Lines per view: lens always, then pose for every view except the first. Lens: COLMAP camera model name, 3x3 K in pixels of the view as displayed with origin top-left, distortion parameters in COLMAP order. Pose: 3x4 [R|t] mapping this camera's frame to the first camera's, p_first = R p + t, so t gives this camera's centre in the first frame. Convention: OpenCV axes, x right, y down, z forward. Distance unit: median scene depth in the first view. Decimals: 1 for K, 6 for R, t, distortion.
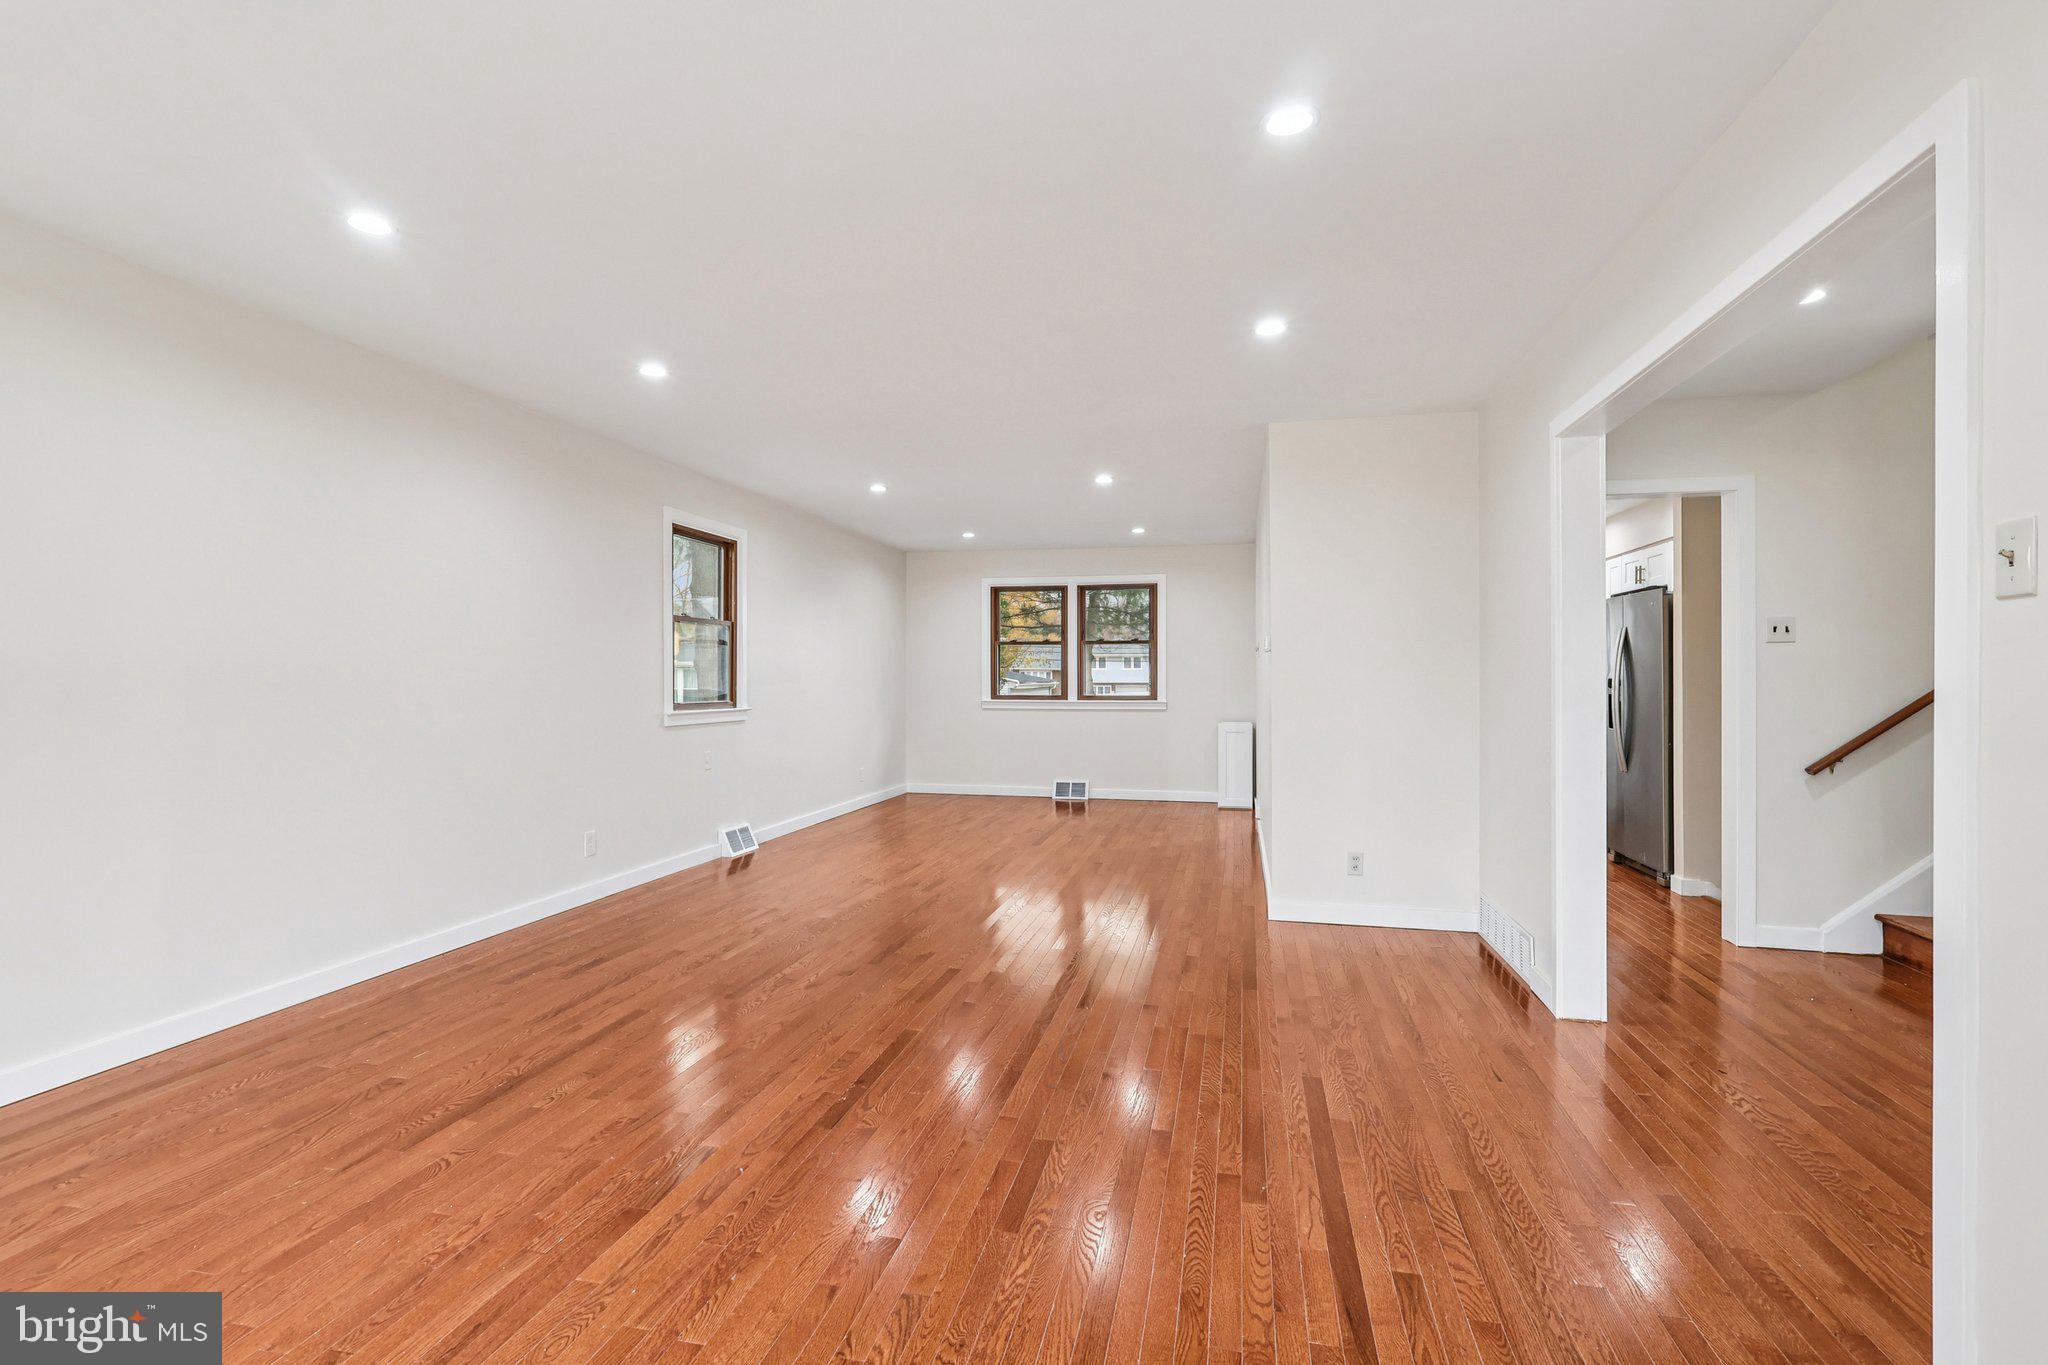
lens RADIAL K [[944.2, 0, 1047.6], [0, 944.2, 680.3], [0, 0, 1]] dist [0.001362, 0.000733]
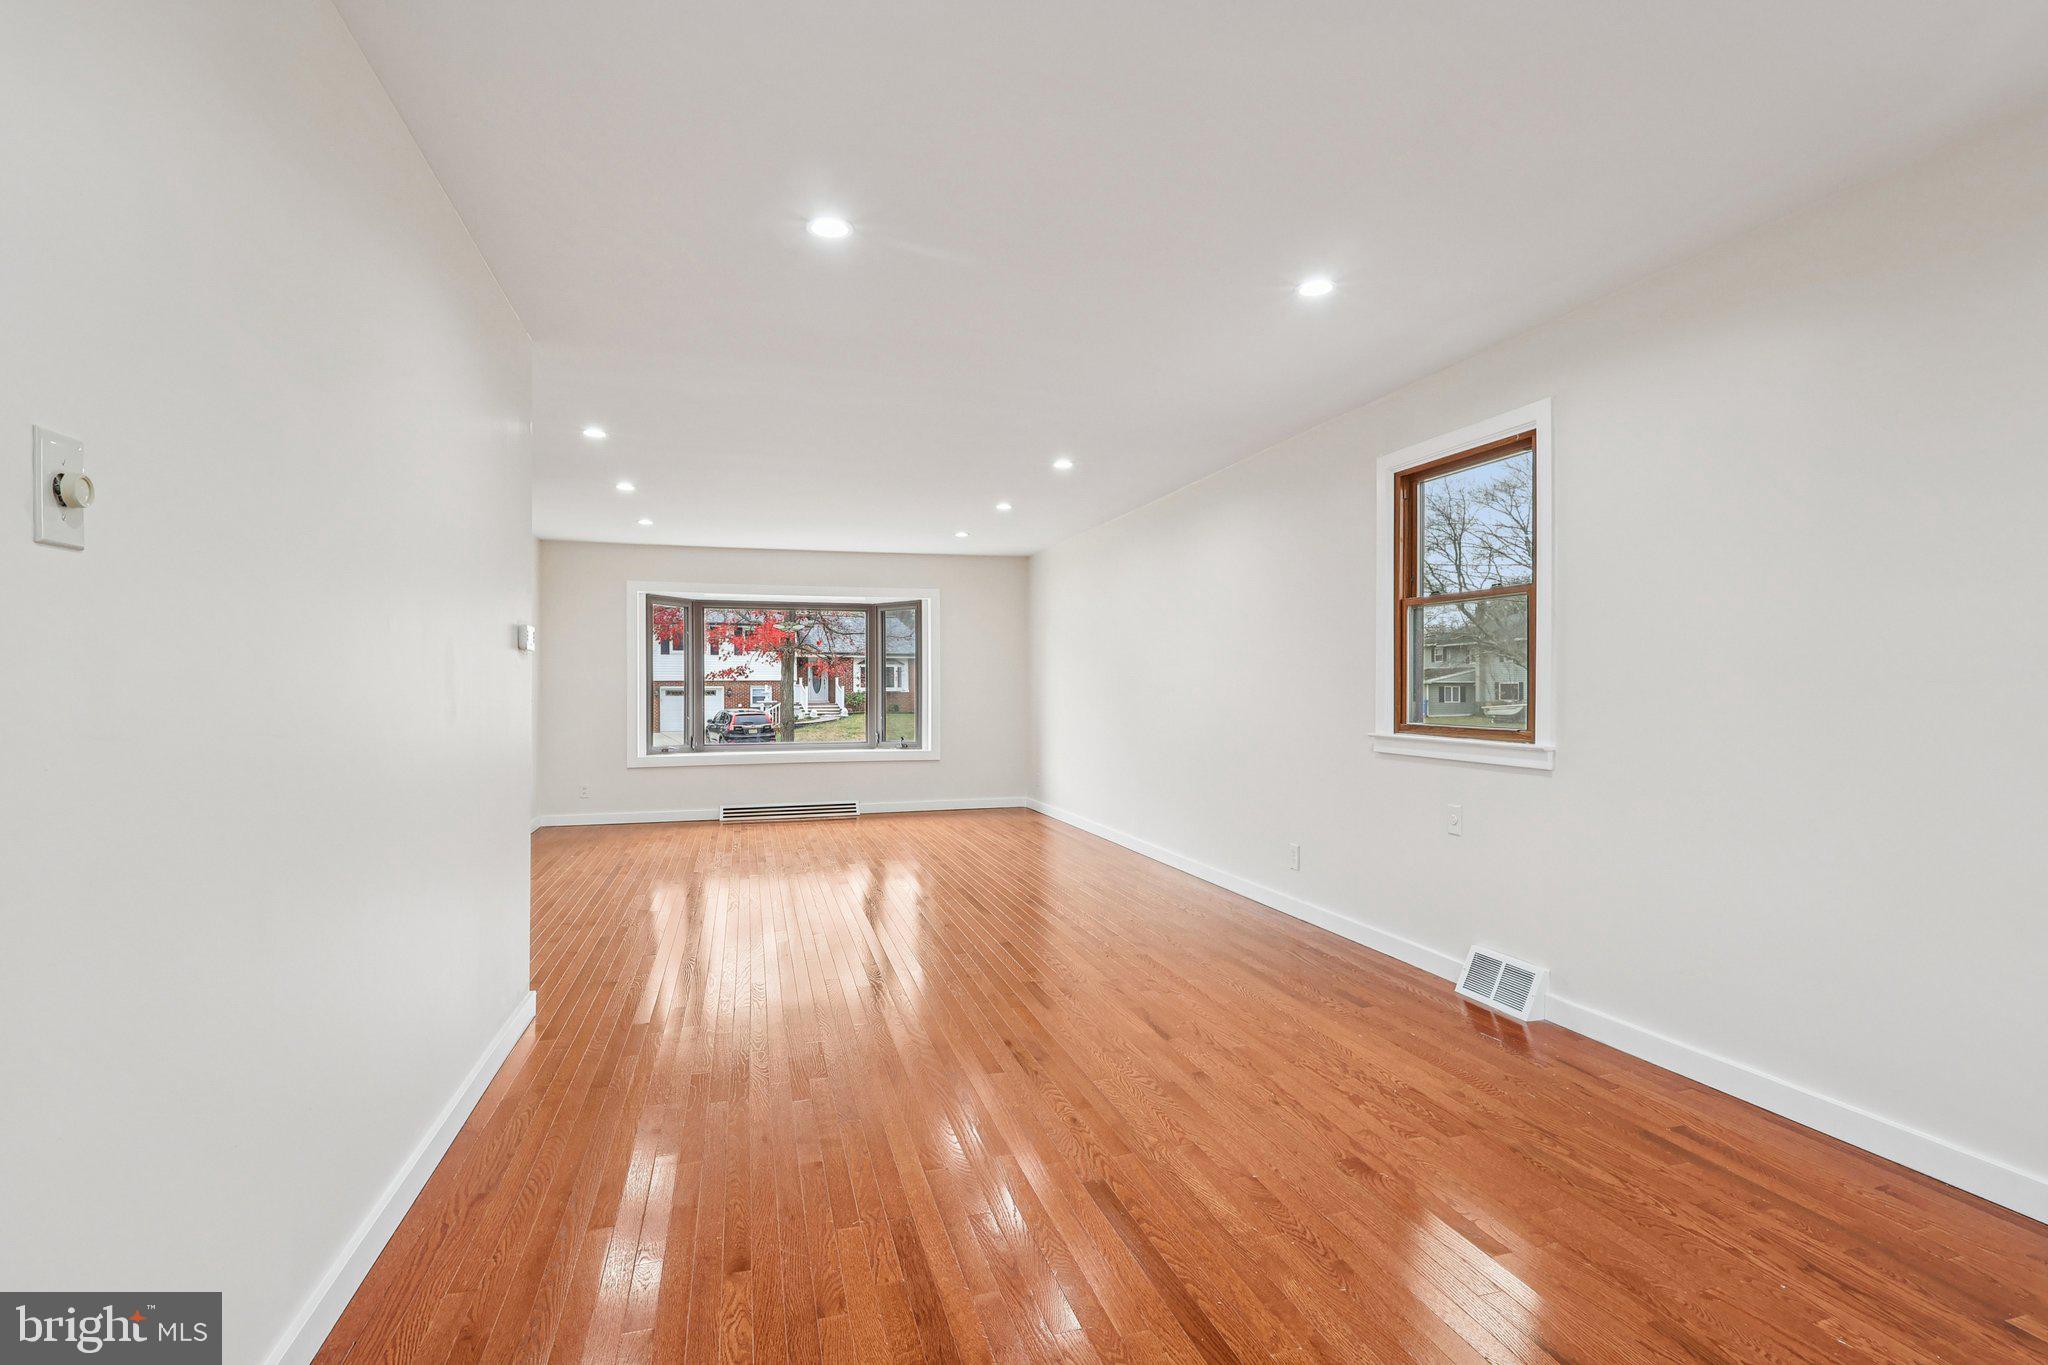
lens RADIAL K [[944.2, 0, 997.6], [0, 944.2, 678.8], [0, 0, 1]] dist [0.001362, 0.000733]
pose [[-0.894019, -0.002640, -0.448022, 0.183581], [-0.000414, 0.999987, -0.005065, -0.005259], [0.448029, -0.004343, -0.894008, 1.361959]]
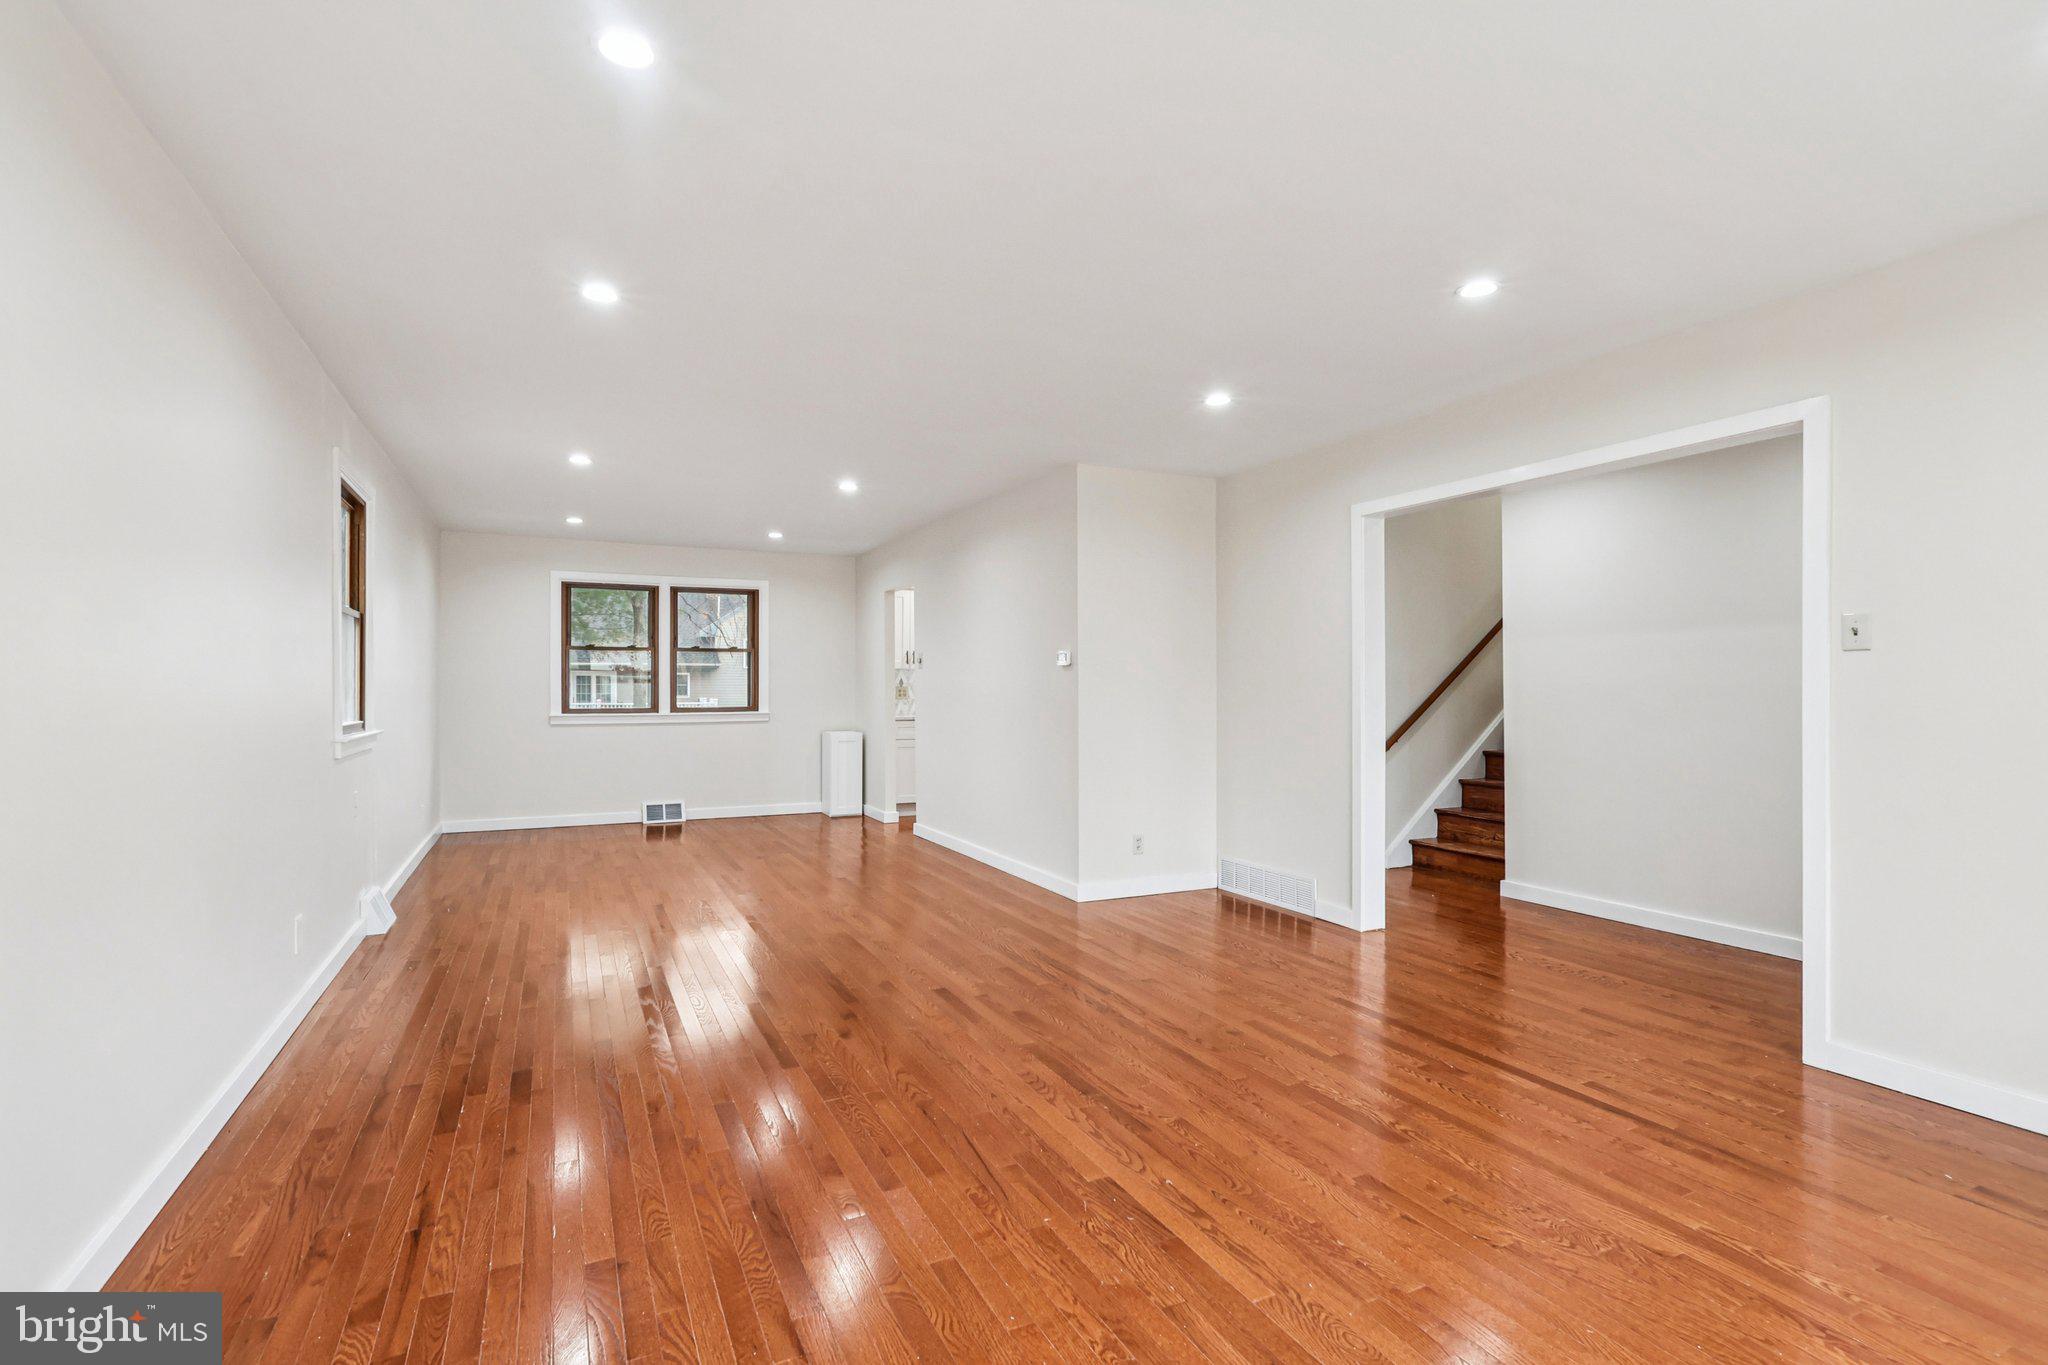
lens RADIAL K [[944.2, 0, 1024.7], [0, 944.2, 679.9], [0, 0, 1]] dist [0.001362, 0.000733]
pose [[0.785900, 0.004605, 0.618337, -0.380333], [0.001905, 0.999949, -0.009868, -0.001338], [-0.618351, 0.008933, 0.785851, 0.108173]]
